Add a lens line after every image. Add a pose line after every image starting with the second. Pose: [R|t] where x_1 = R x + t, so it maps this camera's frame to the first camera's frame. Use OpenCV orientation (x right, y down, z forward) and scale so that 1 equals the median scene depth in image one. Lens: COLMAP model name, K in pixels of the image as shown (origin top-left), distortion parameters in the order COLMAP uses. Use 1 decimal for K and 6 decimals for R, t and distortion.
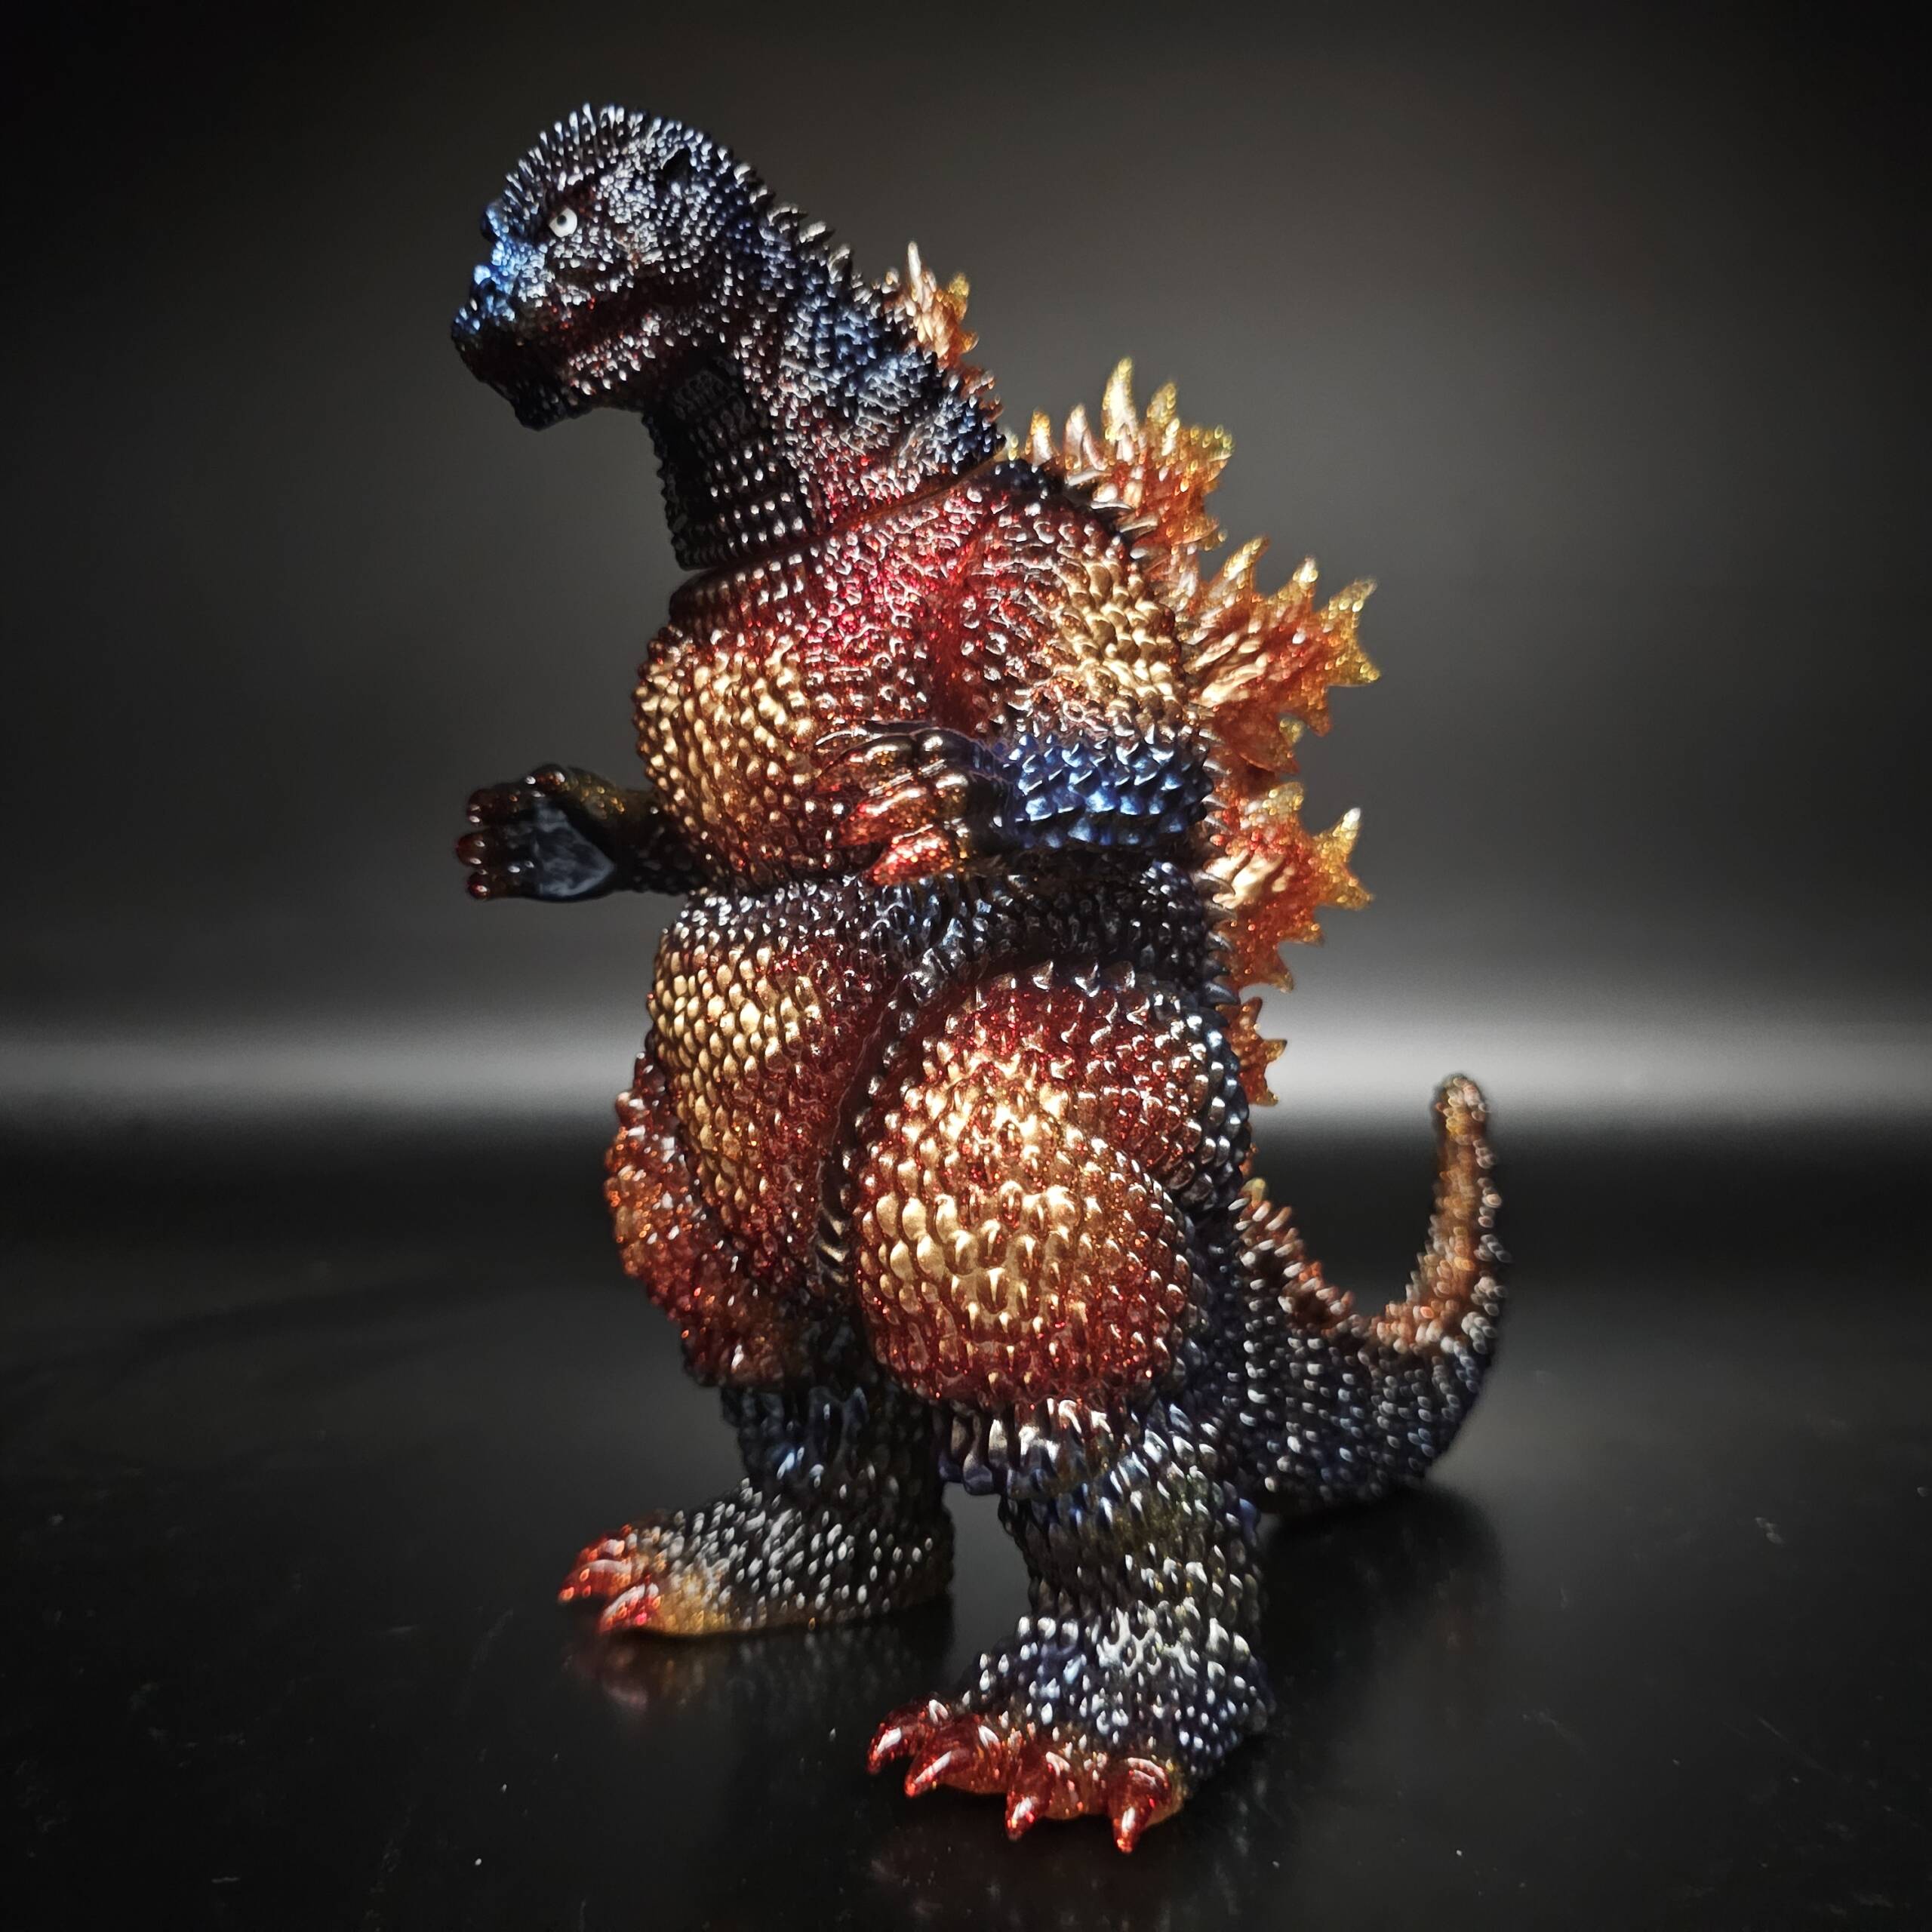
lens RADIAL K [[1770.3, 0, 966.0], [0, 1770.3, 966.0], [0, 0, 1]] dist [-0.032133, 0.004675]
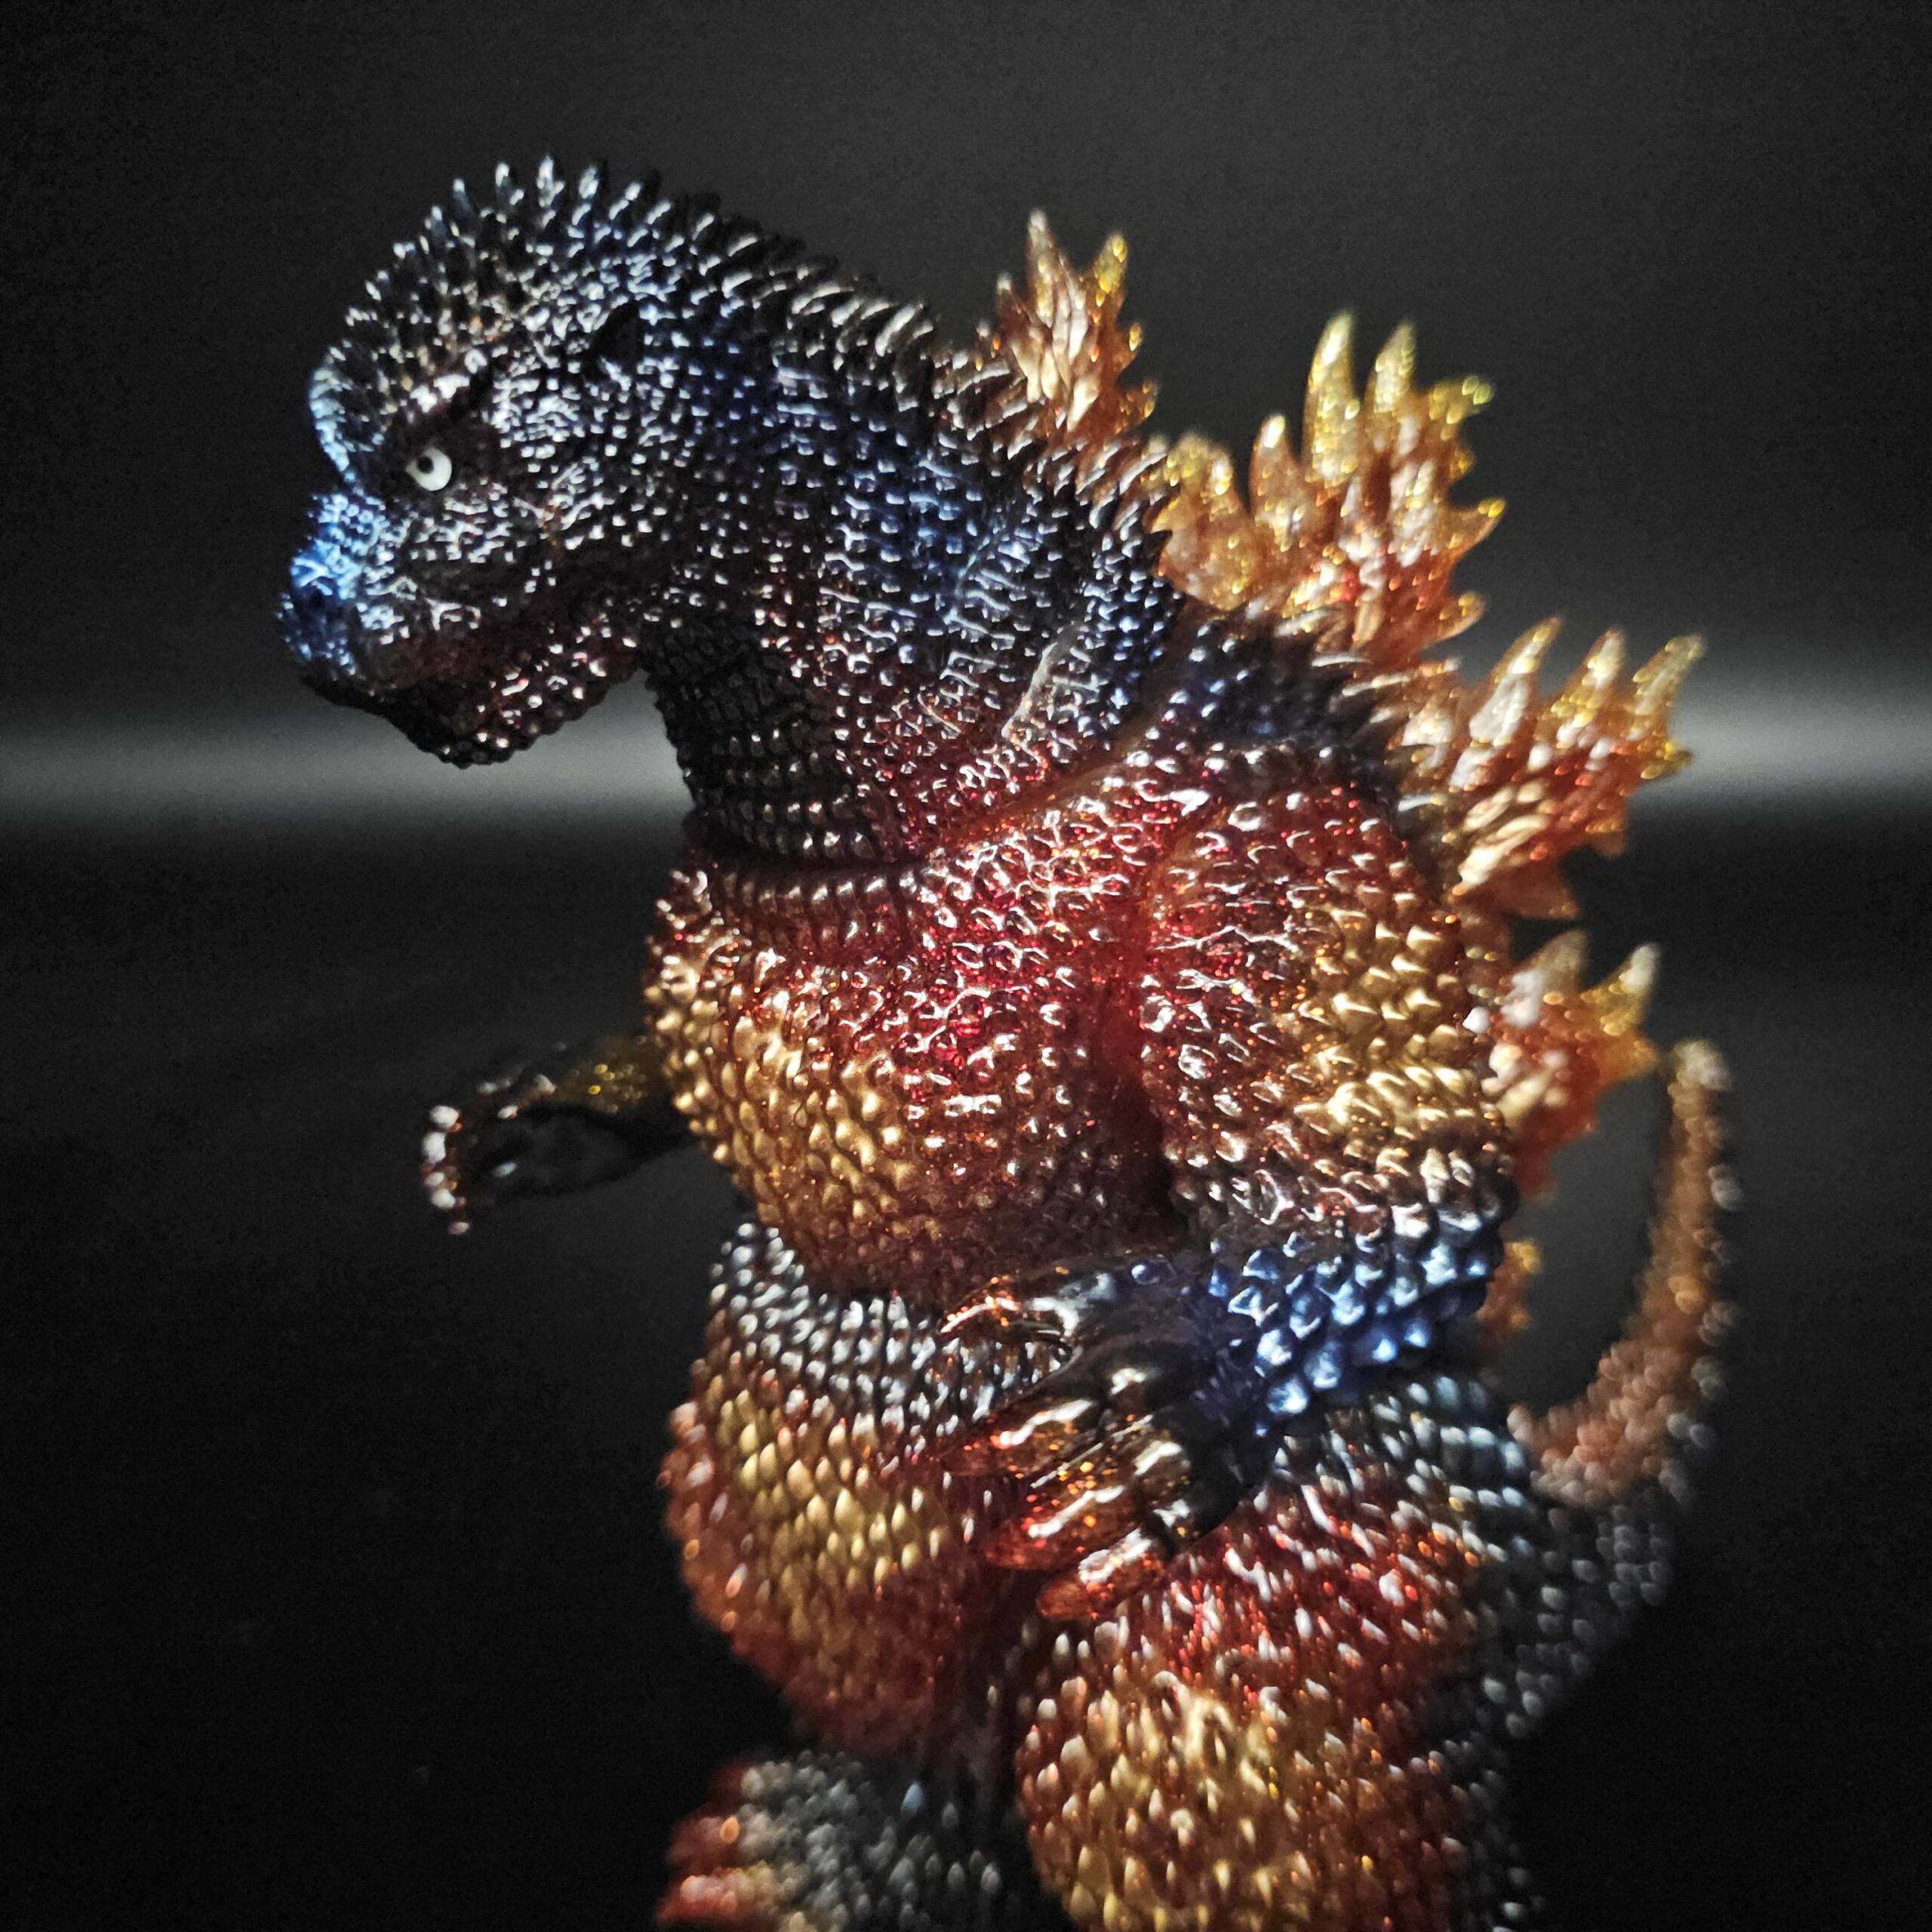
lens RADIAL K [[1770.3, 0, 966.0], [0, 1770.3, 966.0], [0, 0, 1]] dist [-0.032133, 0.004675]
pose [[0.998259, -0.043107, -0.040255, -0.038199], [0.052998, 0.955105, 0.291490, -0.394374], [0.025883, -0.293116, 0.955726, 0.386904]]
